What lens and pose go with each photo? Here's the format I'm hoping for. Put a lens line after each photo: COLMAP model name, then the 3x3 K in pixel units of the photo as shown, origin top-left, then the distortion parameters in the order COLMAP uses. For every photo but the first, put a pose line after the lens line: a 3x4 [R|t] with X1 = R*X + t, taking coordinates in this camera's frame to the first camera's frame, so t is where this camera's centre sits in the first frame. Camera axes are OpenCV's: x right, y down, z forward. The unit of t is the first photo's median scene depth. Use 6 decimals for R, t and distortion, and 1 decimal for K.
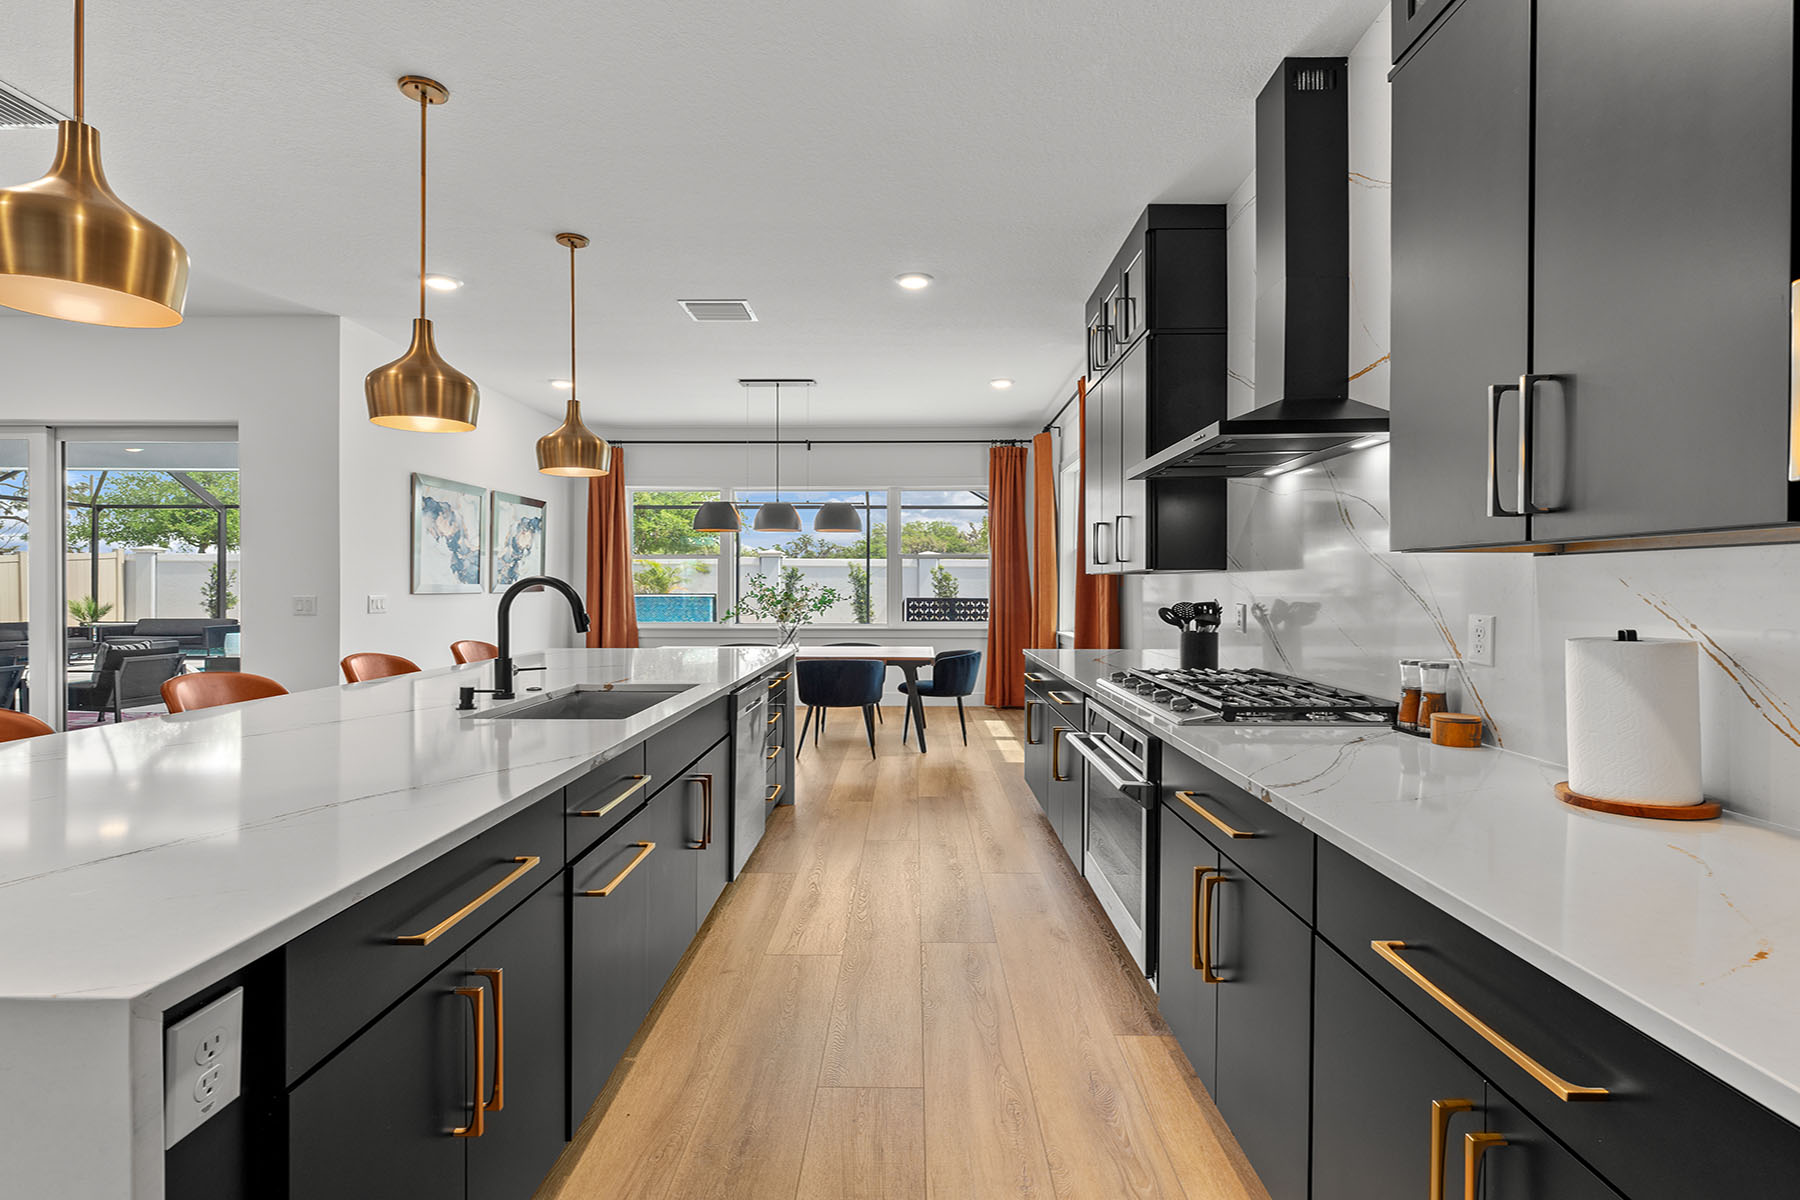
lens RADIAL K [[858.3, 0, 892.0], [0, 858.3, 591.8], [0, 0, 1]] dist [-0.000682, -0.000116]
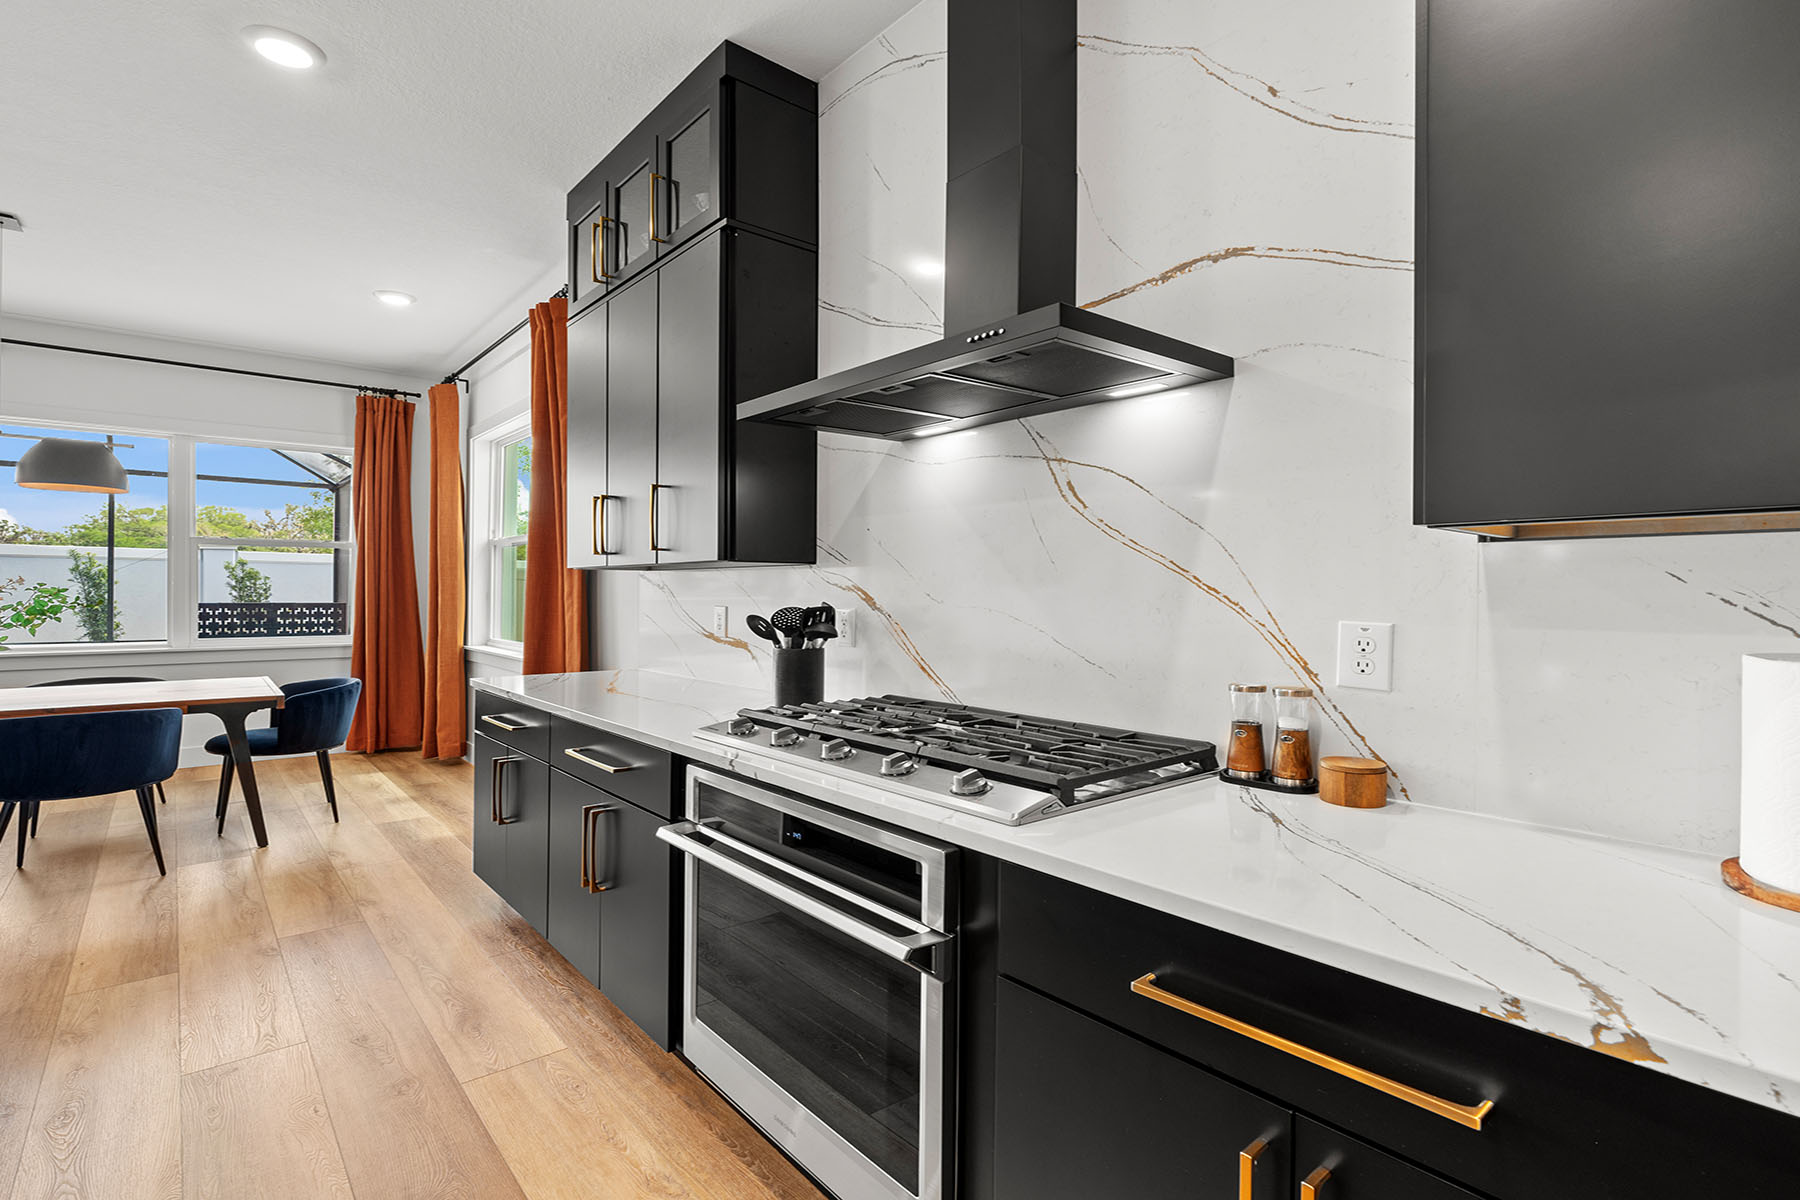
lens RADIAL K [[858.3, 0, 897.6], [0, 858.3, 590.5], [0, 0, 1]] dist [-0.000682, -0.000116]
pose [[0.749003, 0.003299, 0.662559, -0.031317], [0.000049, 0.999987, -0.005035, 0.001010], [-0.662567, 0.003804, 0.748993, 0.203867]]
